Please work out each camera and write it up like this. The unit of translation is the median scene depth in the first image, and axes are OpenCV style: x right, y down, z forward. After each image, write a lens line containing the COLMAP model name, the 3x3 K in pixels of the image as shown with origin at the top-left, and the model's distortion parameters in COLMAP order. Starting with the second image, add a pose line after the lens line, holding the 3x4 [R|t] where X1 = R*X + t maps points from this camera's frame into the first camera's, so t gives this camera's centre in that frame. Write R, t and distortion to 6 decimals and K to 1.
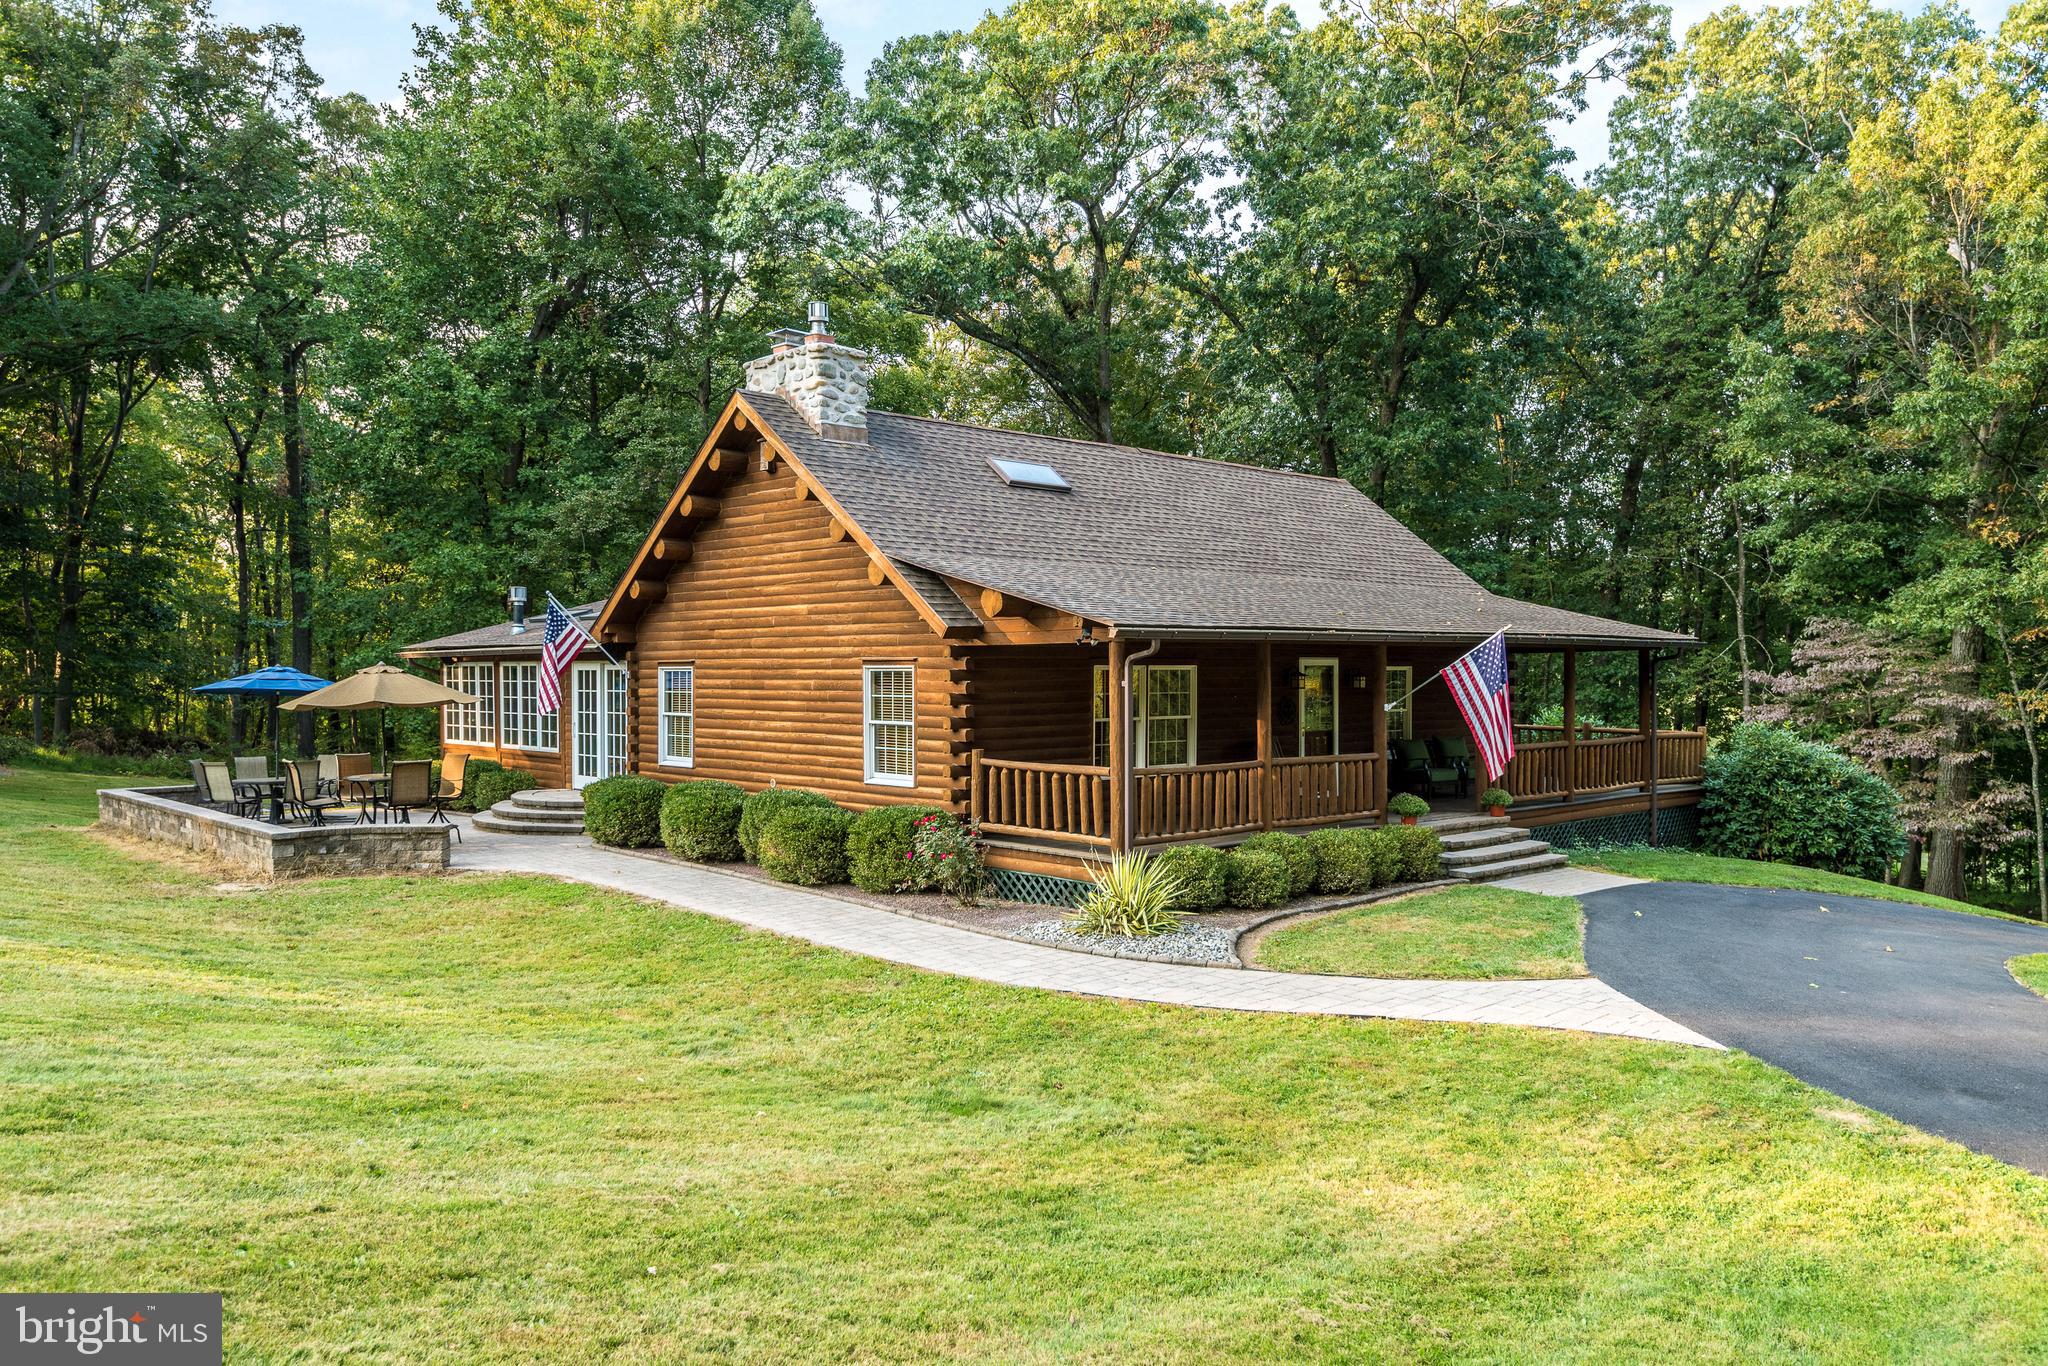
lens RADIAL K [[1522.6, 0, 1015.5], [0, 1522.6, 683.5], [0, 0, 1]] dist [0.034298, -0.009150]
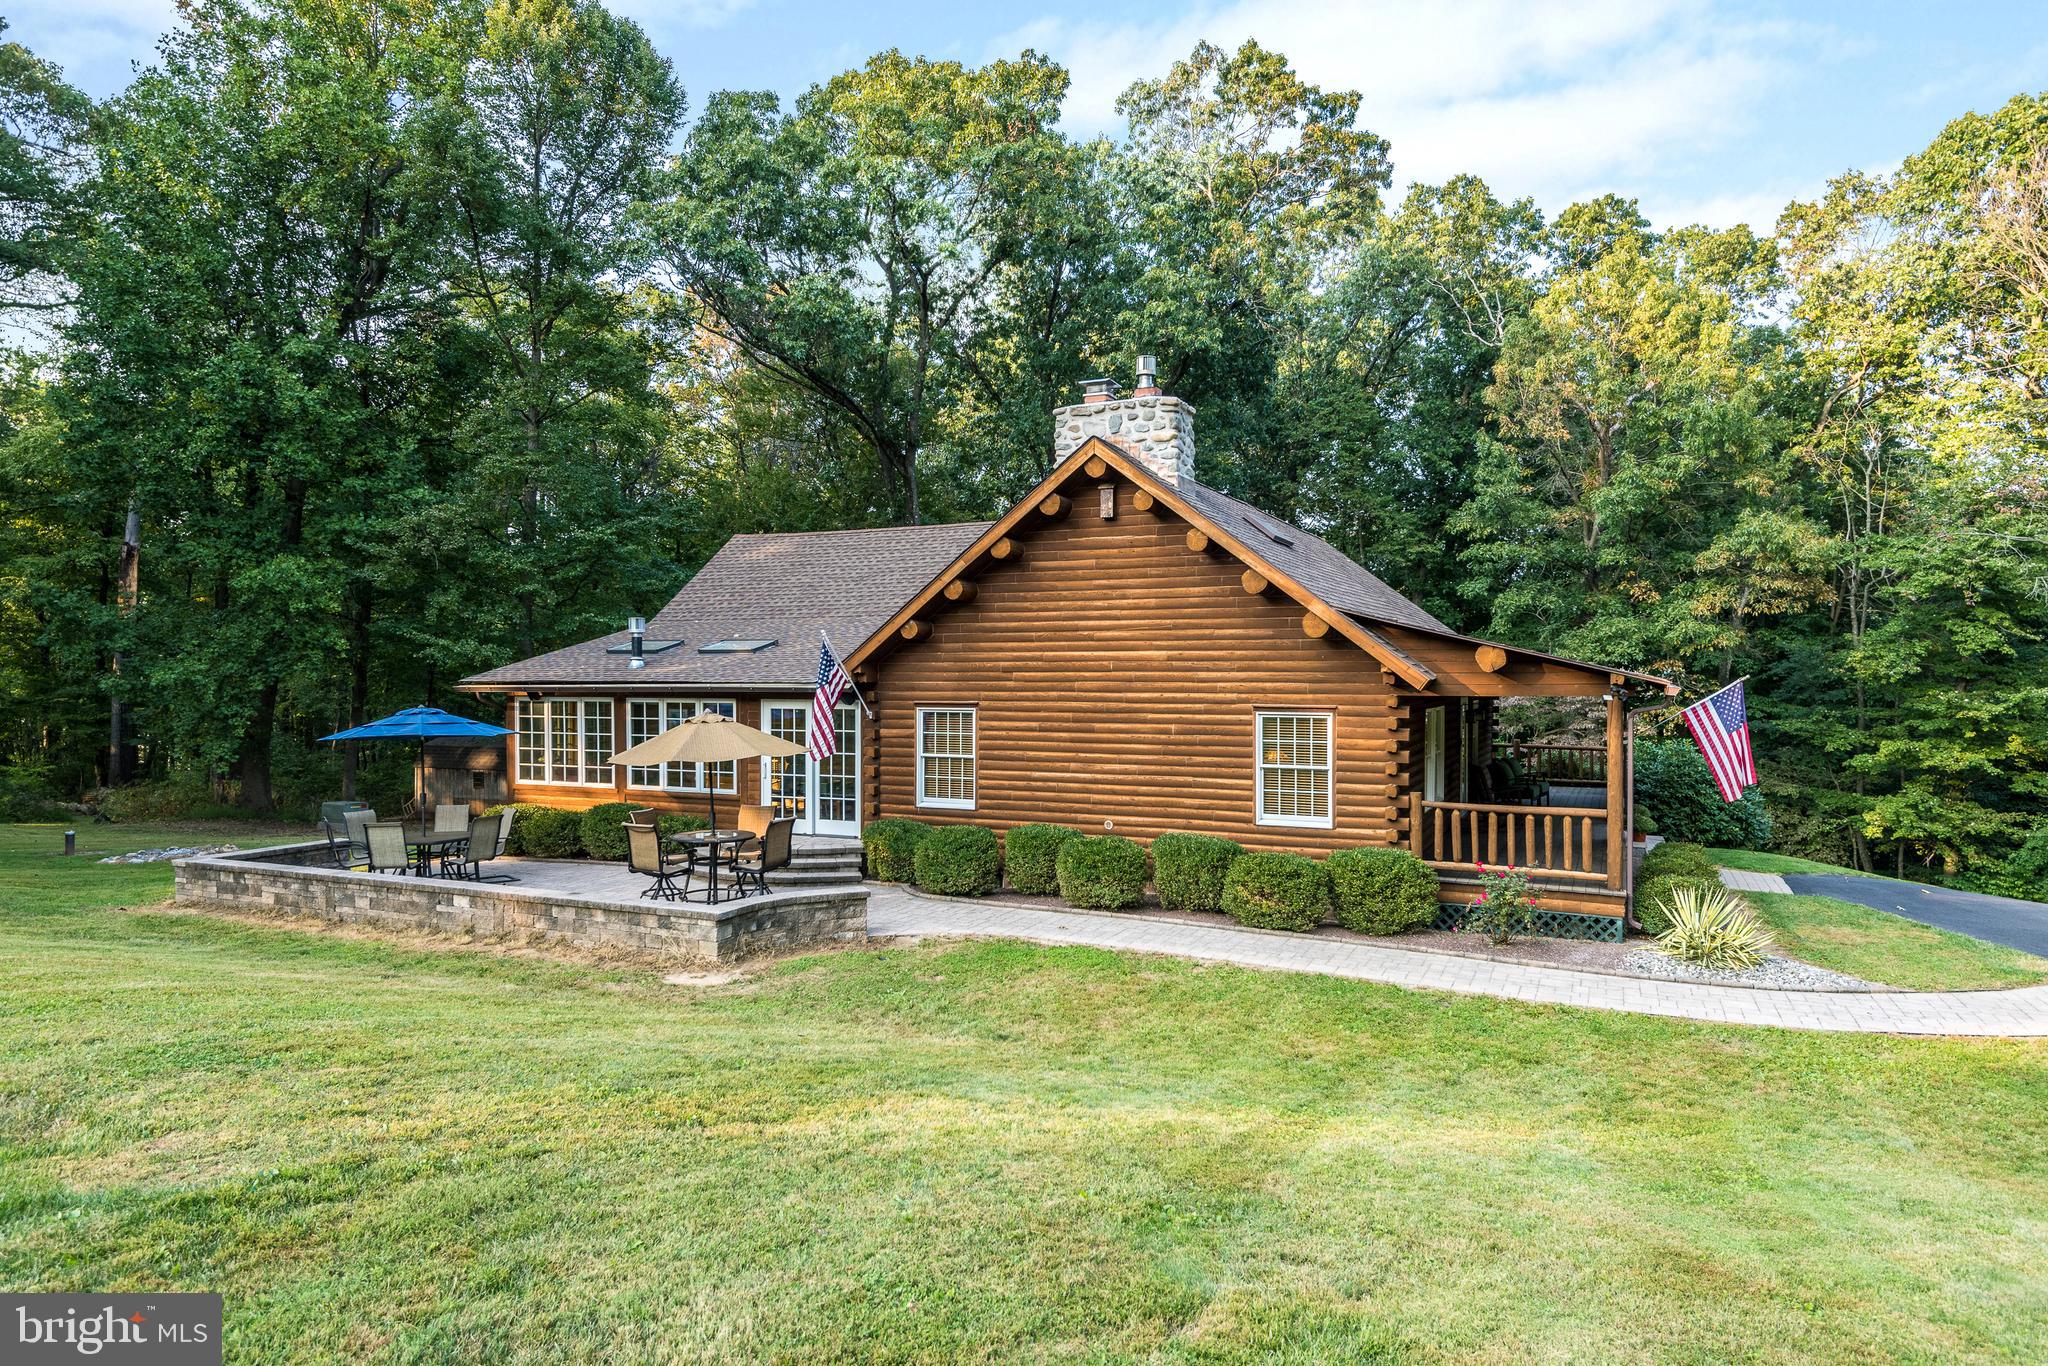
lens RADIAL K [[1275.0, 0, 1030.1], [0, 1275.0, 680.0], [0, 0, 1]] dist [0.056967, 0.001290]
pose [[0.926164, -0.001259, 0.377118, -0.525669], [0.002559, 0.999992, -0.002946, -0.028668], [-0.377112, 0.003693, 0.926160, 0.227588]]
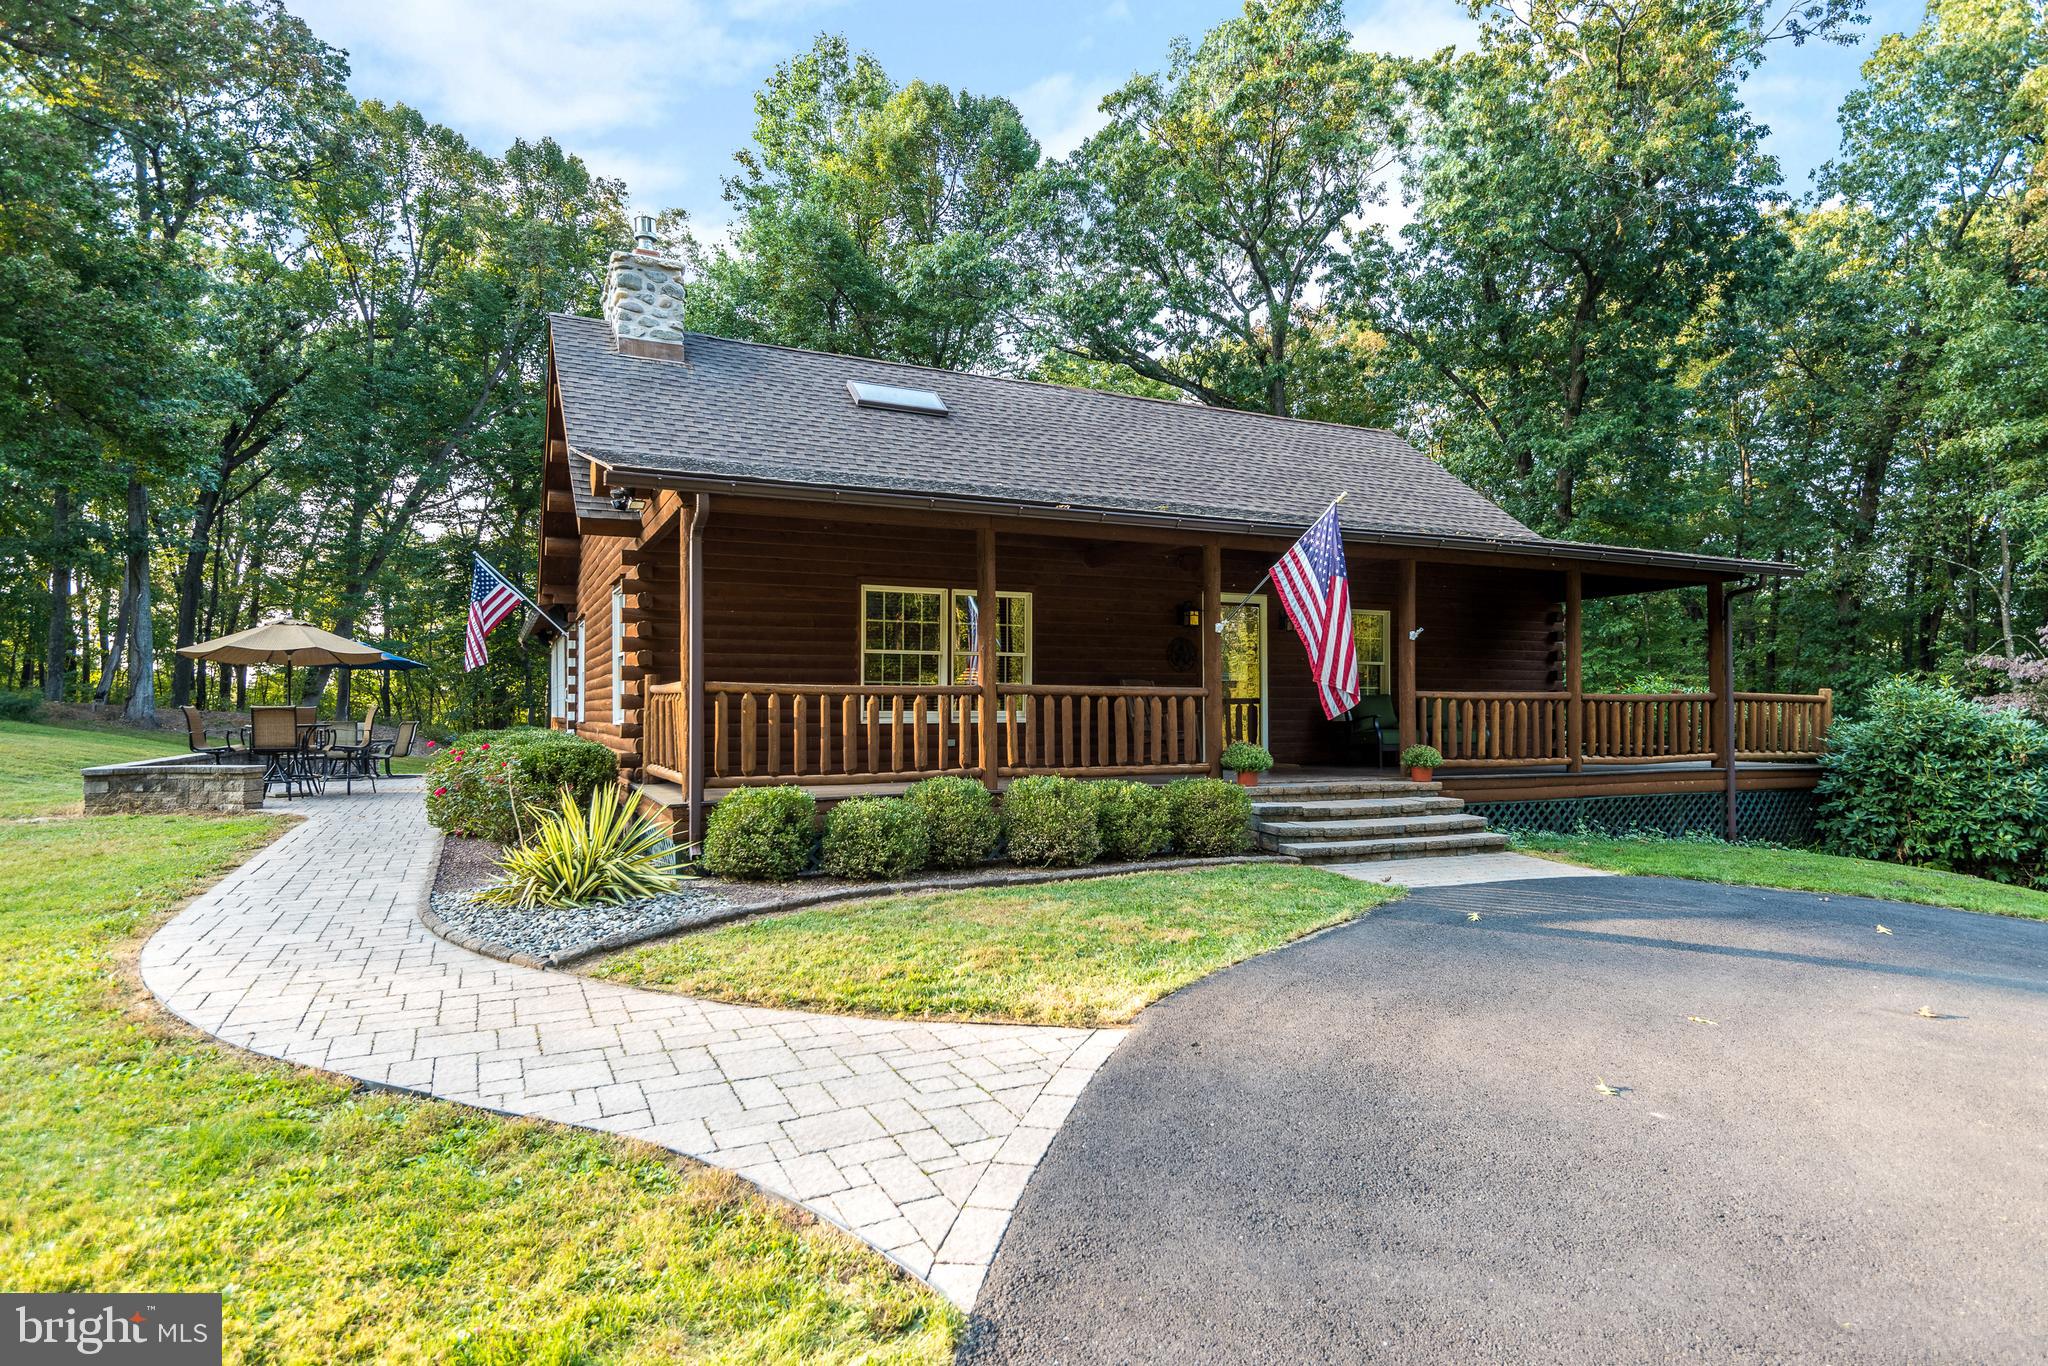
lens RADIAL K [[1132.9, 0, 1029.6], [0, 1132.9, 694.1], [0, 0, 1]] dist [0.022469, -0.001795]
pose [[0.953084, -0.006174, -0.302643, 0.302453], [-0.002217, 0.999623, -0.027376, 0.059725], [0.302698, 0.026763, 0.952711, 0.411528]]
